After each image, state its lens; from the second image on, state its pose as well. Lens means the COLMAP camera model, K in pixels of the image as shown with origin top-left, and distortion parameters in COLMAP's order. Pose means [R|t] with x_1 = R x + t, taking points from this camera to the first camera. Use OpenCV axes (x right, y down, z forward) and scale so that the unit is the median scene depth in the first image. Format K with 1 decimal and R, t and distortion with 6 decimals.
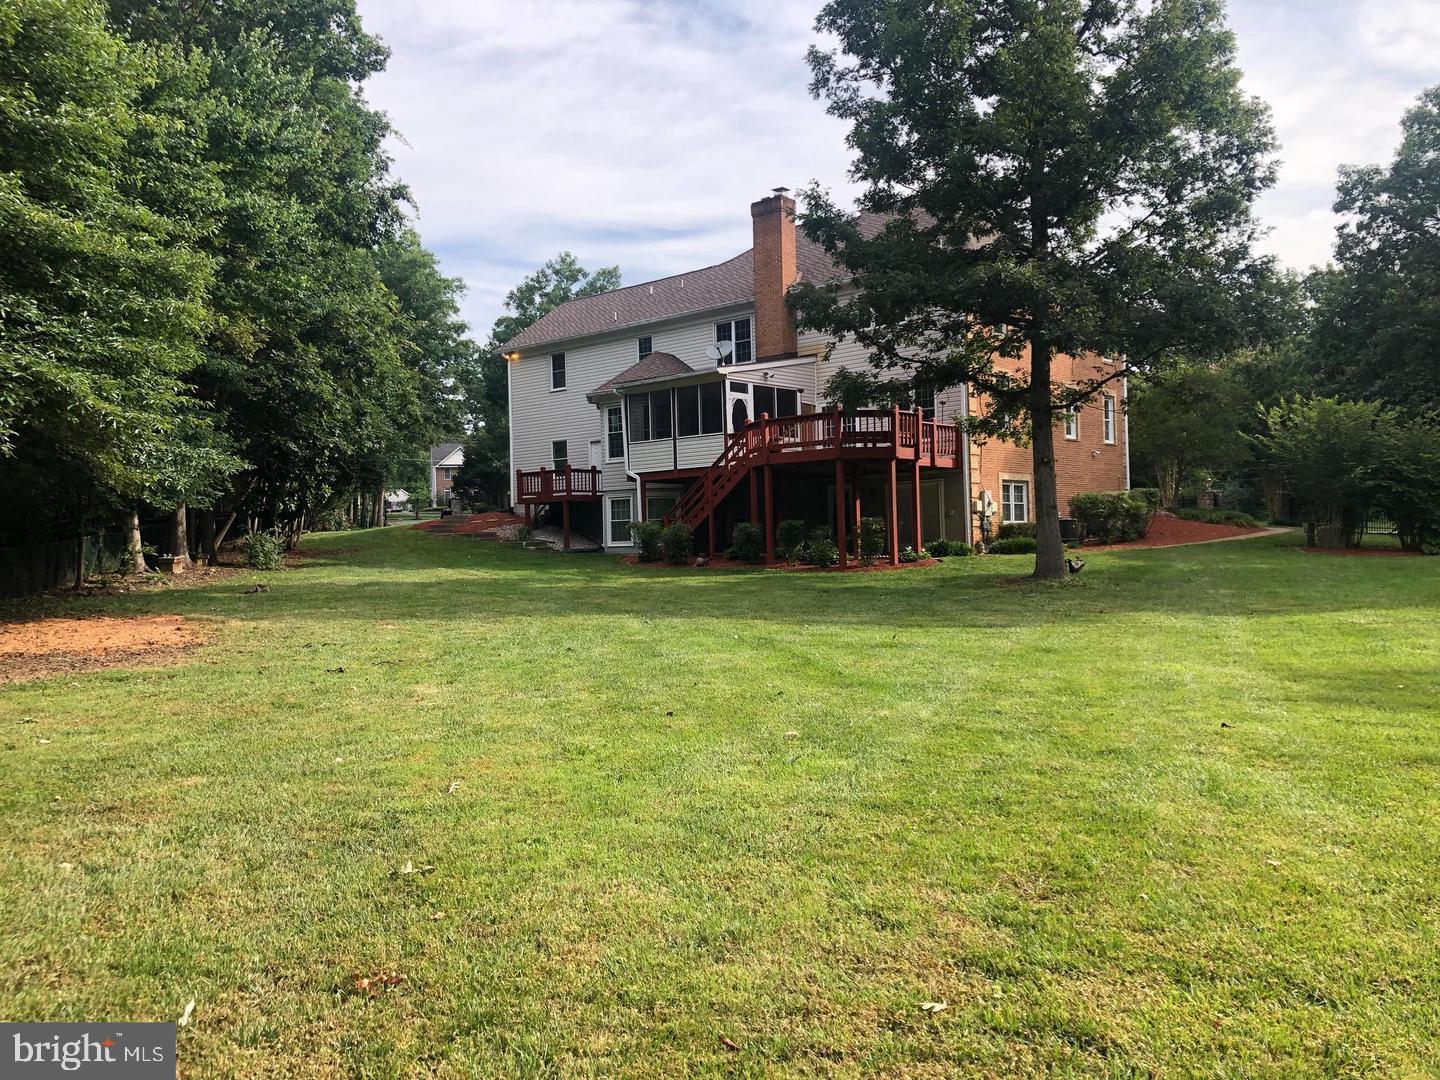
lens RADIAL K [[1177.8, 0, 700.3], [0, 1177.8, 543.8], [0, 0, 1]] dist [0.029030, 0.000127]
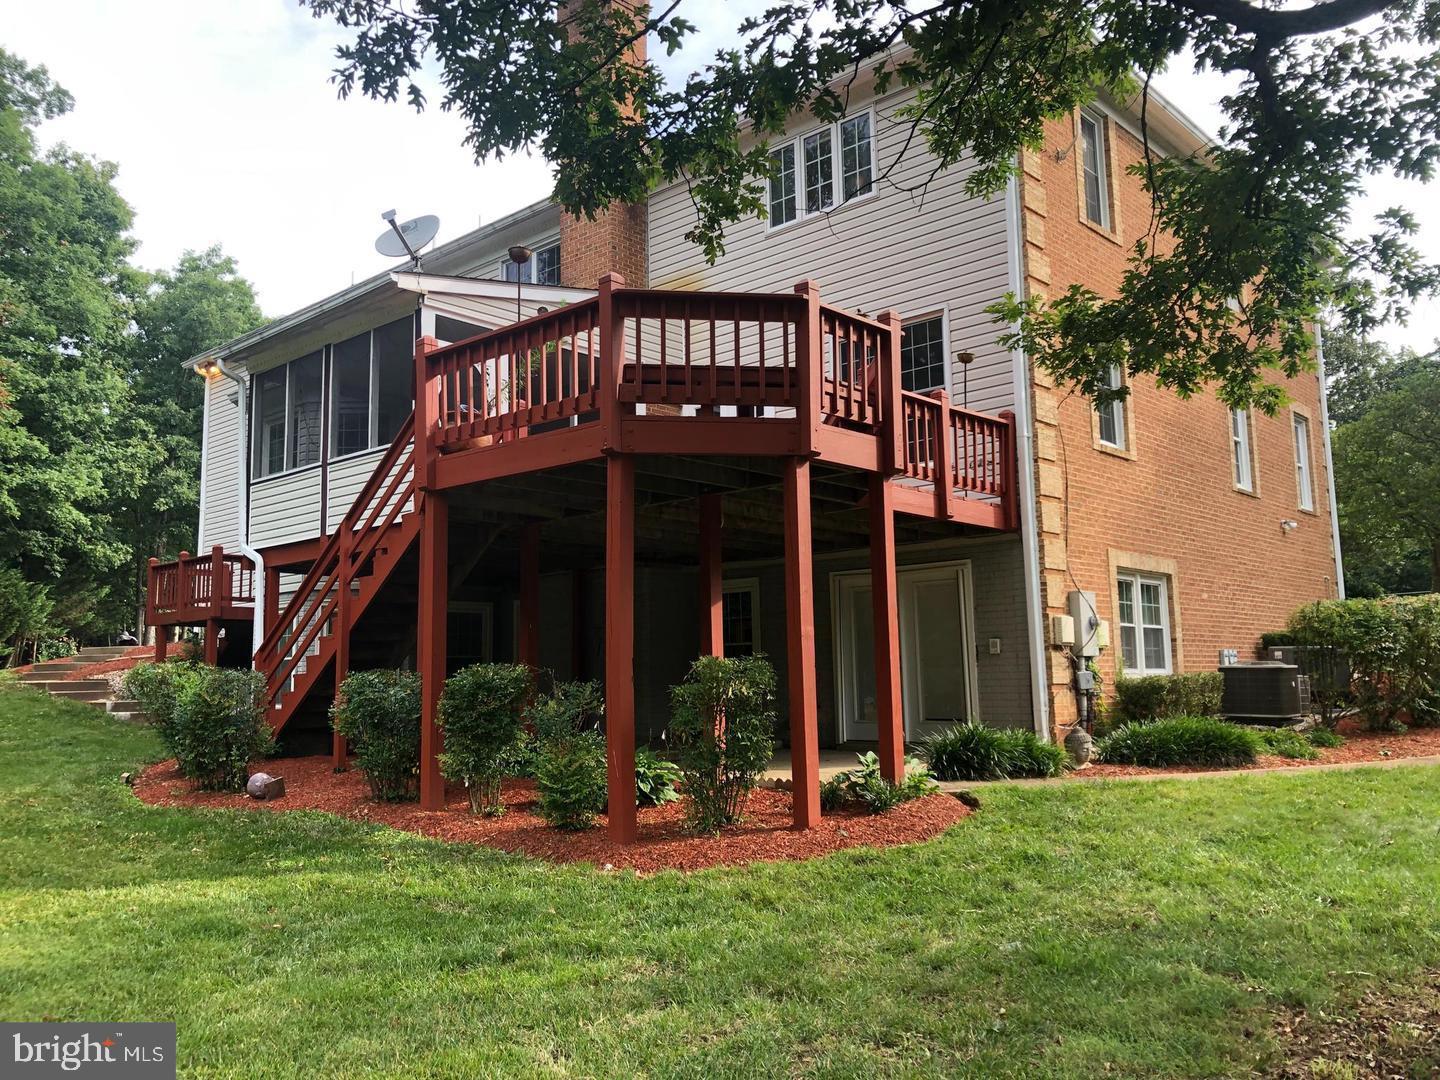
lens RADIAL K [[1177.8, 0, 700.3], [0, 1177.8, 543.8], [0, 0, 1]] dist [0.029030, 0.000127]
pose [[0.999787, 0.007214, -0.019327, 0.128254], [-0.009414, 0.993179, -0.116222, -0.014557], [0.018357, 0.116379, 0.993035, 0.629910]]
